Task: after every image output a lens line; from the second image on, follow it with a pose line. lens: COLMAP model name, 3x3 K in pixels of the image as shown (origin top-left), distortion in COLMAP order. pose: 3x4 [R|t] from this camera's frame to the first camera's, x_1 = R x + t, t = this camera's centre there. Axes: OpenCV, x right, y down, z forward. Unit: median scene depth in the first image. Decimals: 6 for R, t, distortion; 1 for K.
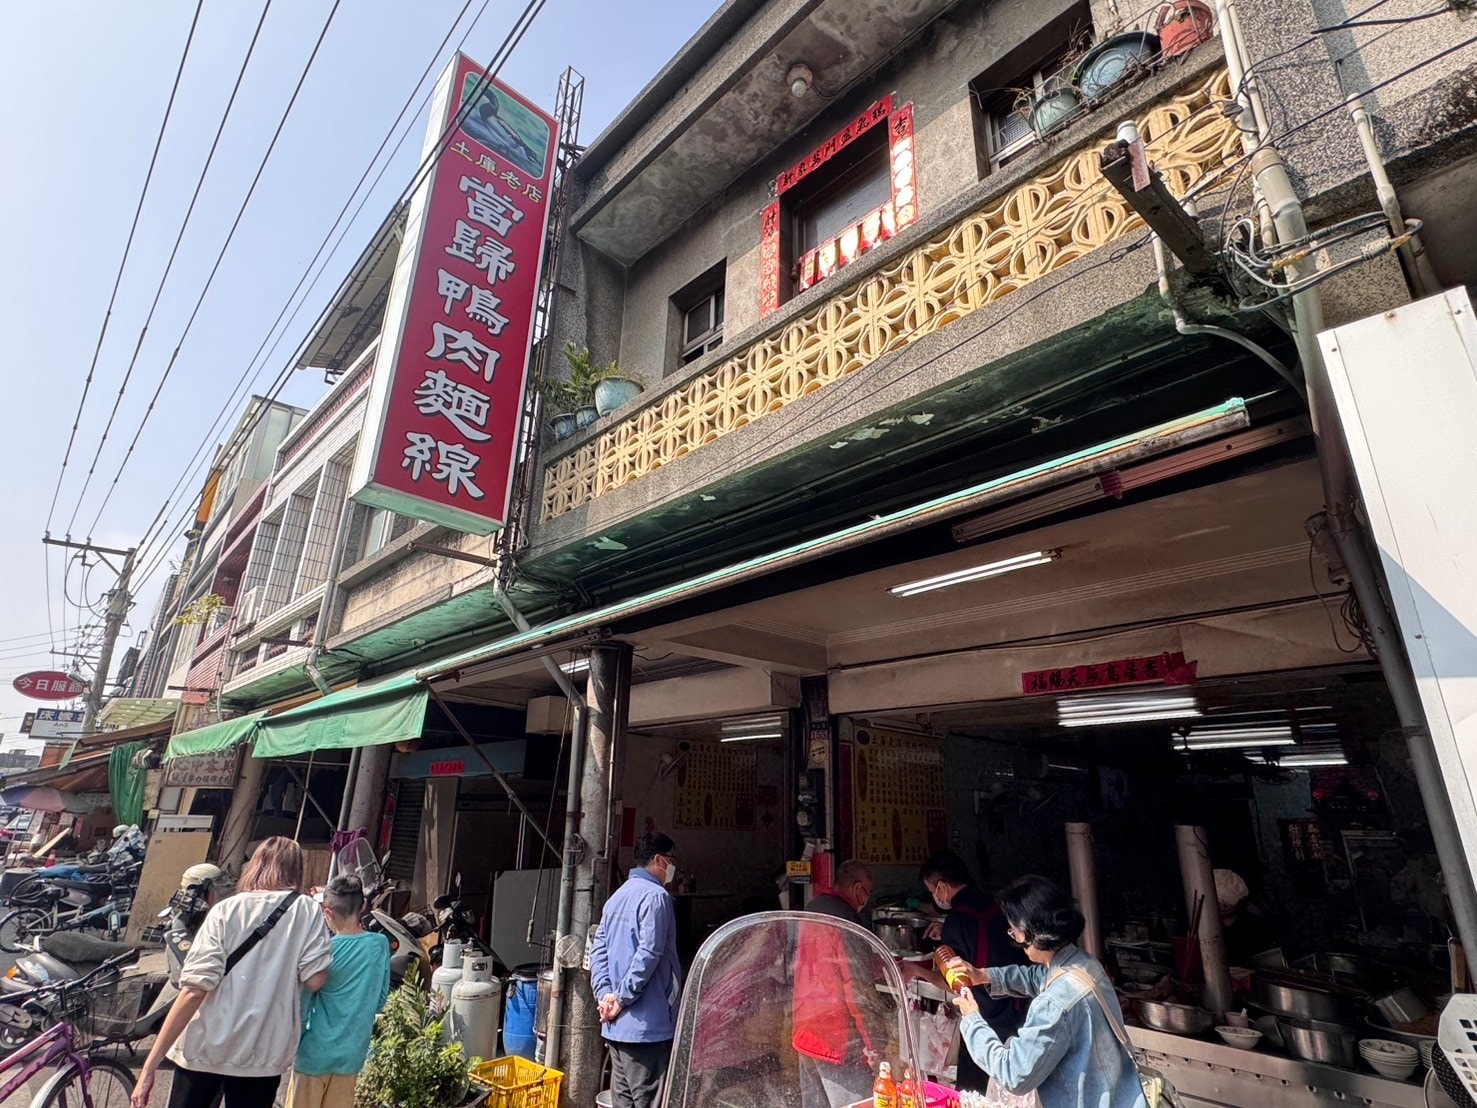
lens RADIAL K [[748.6, 0, 738.7], [0, 748.6, 561.8], [0, 0, 1]] dist [0.000477, -0.000347]
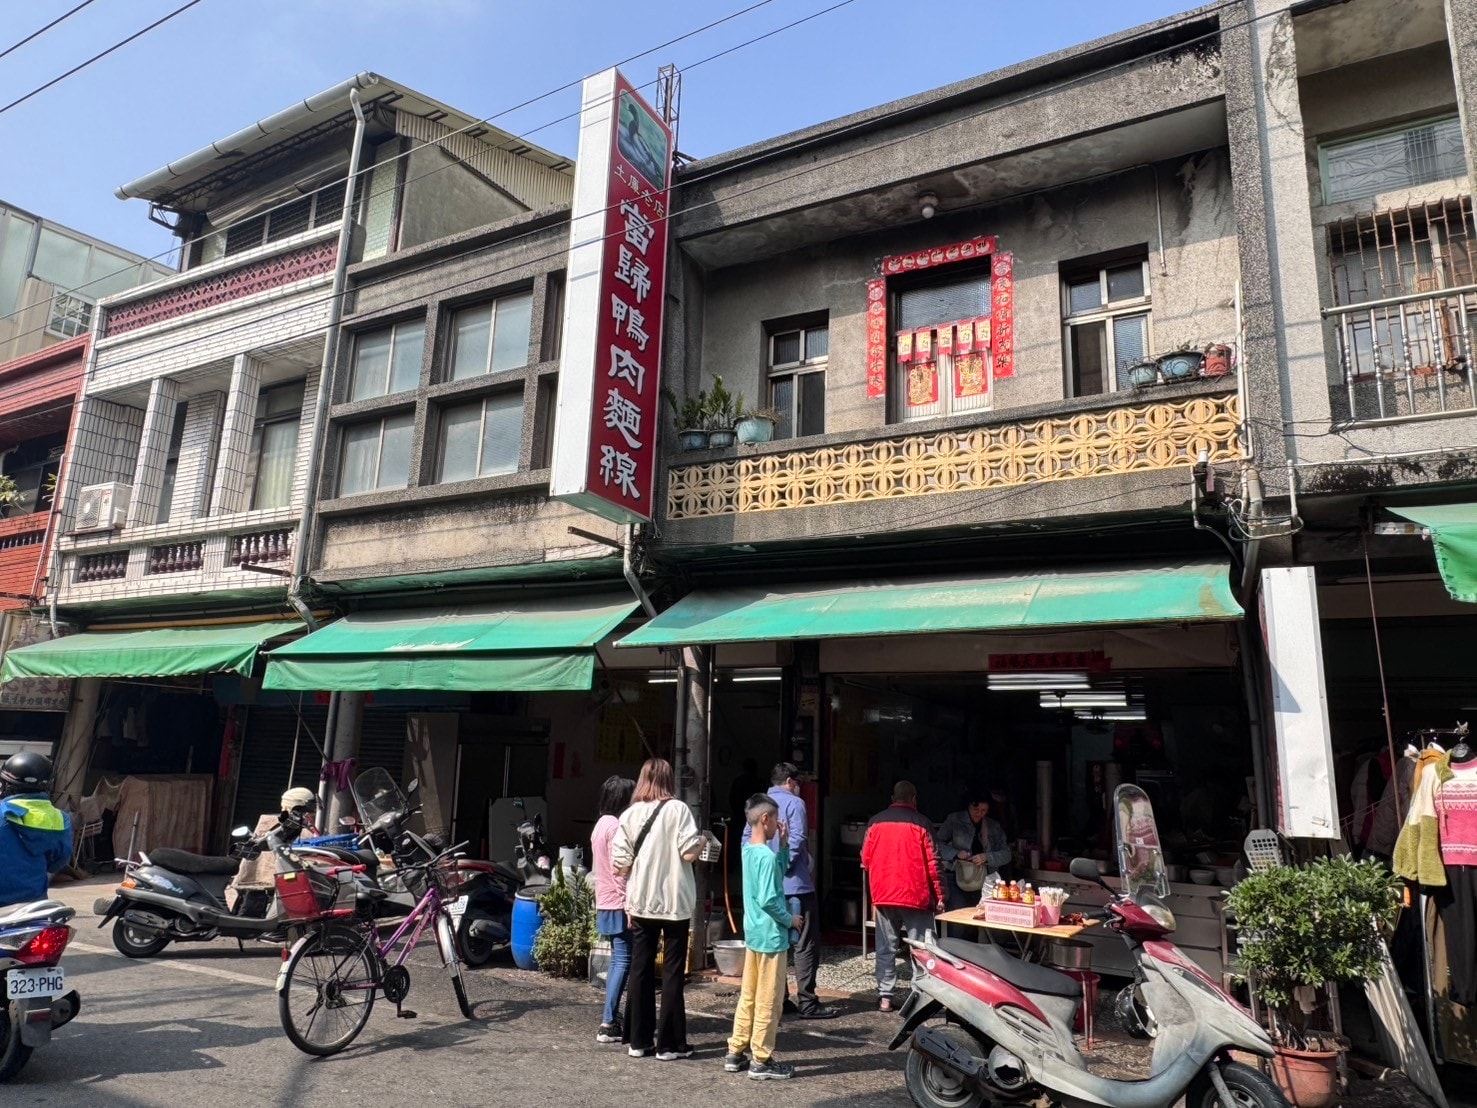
lens RADIAL K [[1049.3, 0, 670.0], [0, 1049.3, 560.7], [0, 0, 1]] dist [0.001320, -0.000028]
pose [[0.951430, 0.069358, 0.299951, -0.783671], [-0.112653, 0.985155, 0.129532, -0.207931], [-0.286514, -0.157031, 0.945119, -0.628408]]
